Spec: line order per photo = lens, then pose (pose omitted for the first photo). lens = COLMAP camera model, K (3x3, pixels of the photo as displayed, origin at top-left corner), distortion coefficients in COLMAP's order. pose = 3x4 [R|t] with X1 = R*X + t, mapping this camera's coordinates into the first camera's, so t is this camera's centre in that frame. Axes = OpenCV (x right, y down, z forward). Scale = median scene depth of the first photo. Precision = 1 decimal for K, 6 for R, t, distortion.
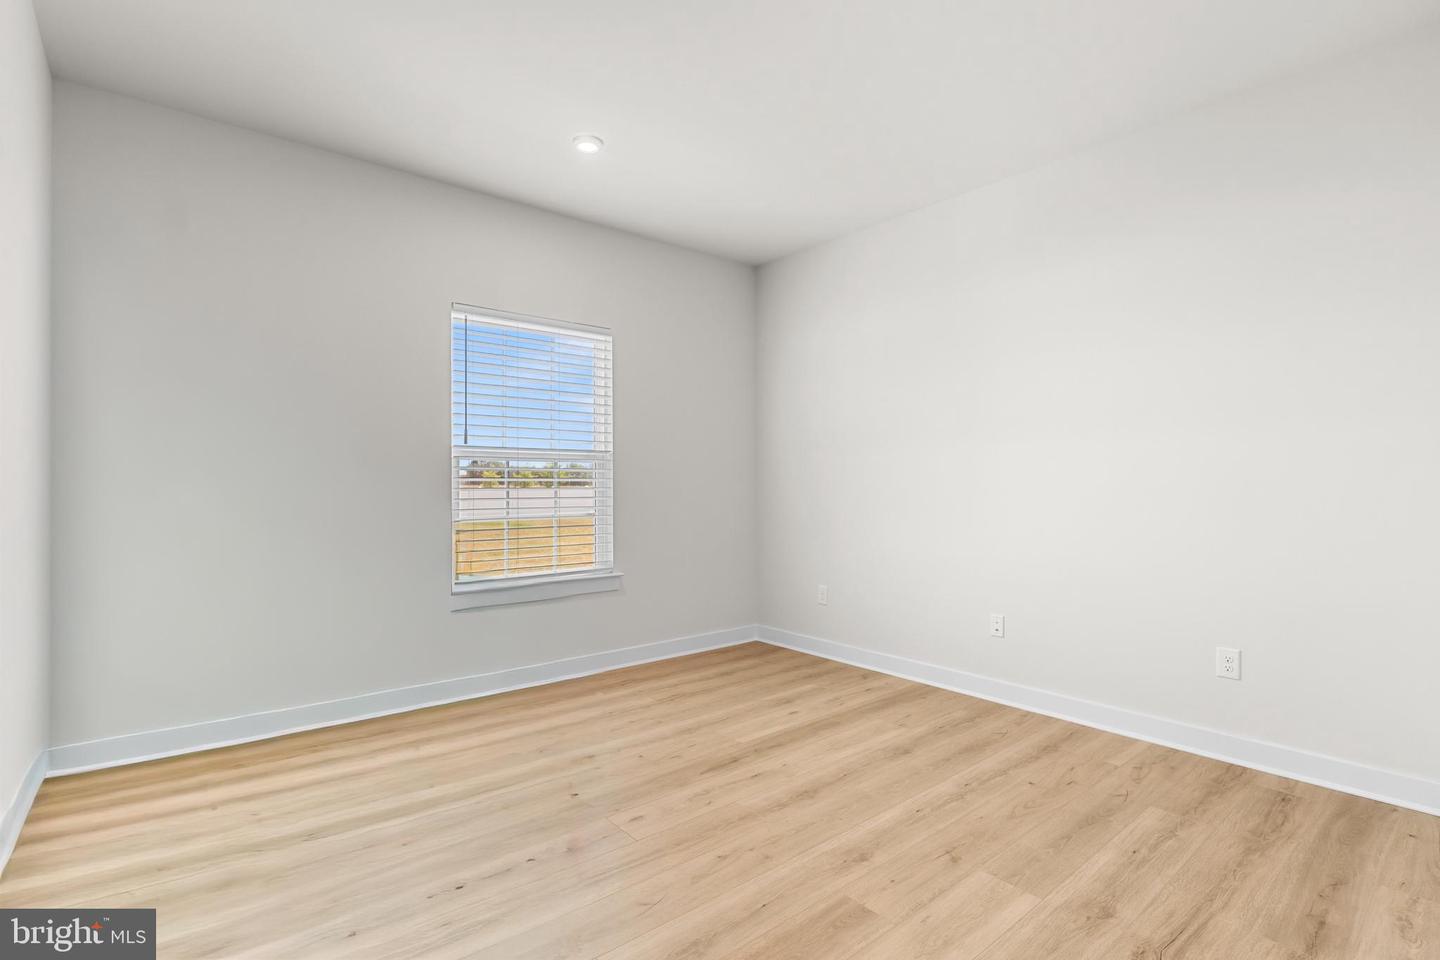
lens RADIAL K [[670.2, 0, 728.6], [0, 670.2, 483.9], [0, 0, 1]] dist [-0.001939, -0.000004]
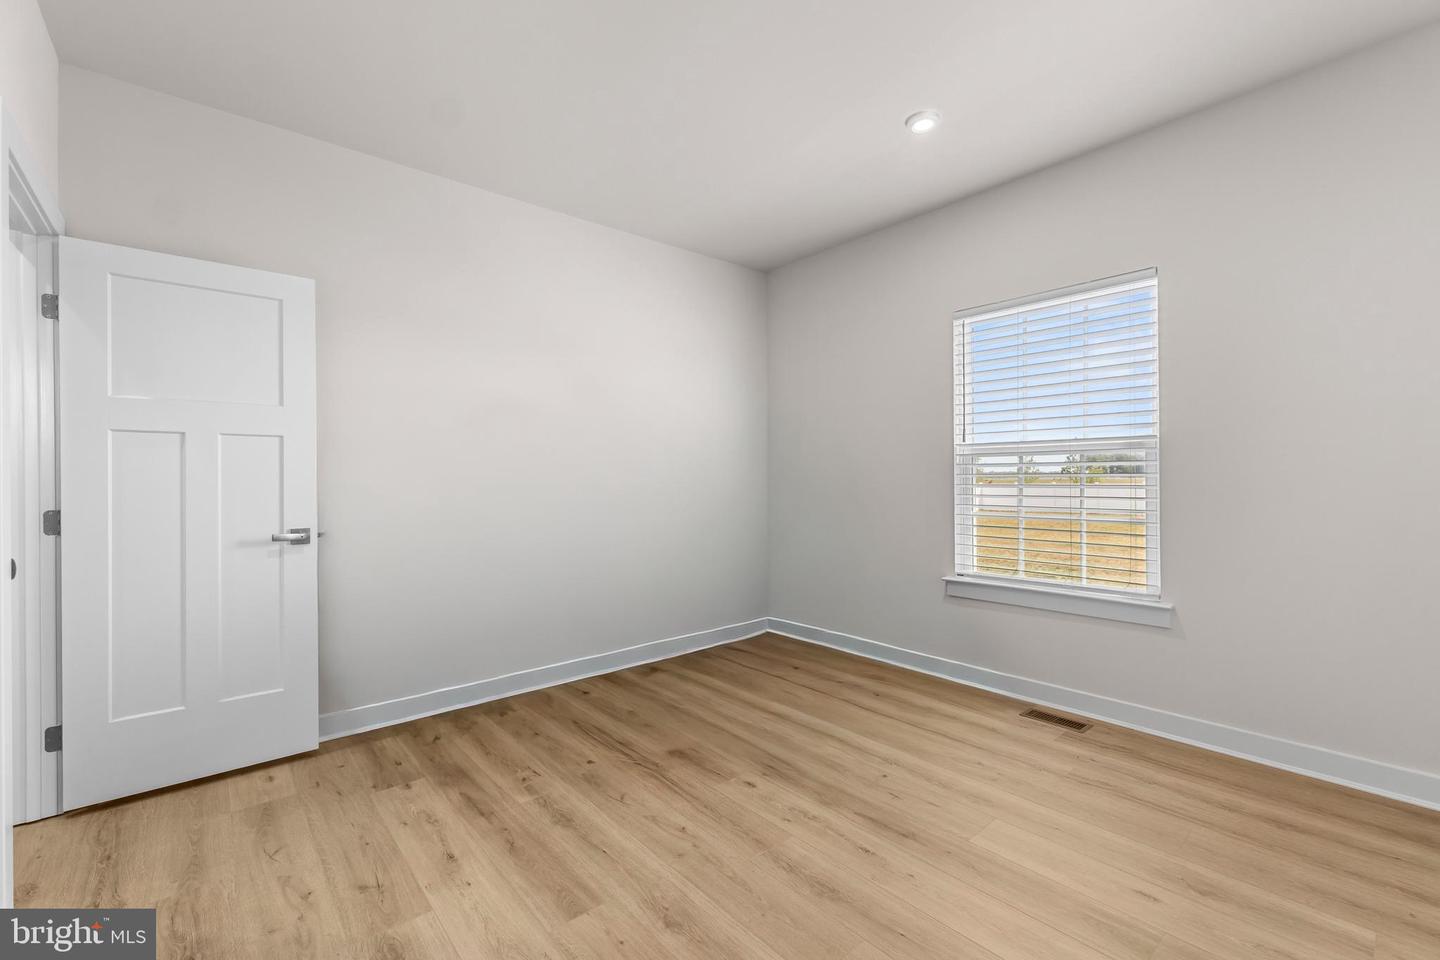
lens RADIAL K [[616.5, 0, 729.6], [0, 616.5, 477.8], [0, 0, 1]] dist [0.001274, -0.000669]
pose [[0.019352, -0.002409, -0.999810, 0.551039], [0.001287, 0.999996, -0.002384, -0.001936], [0.999812, -0.001241, 0.019355, 0.593951]]
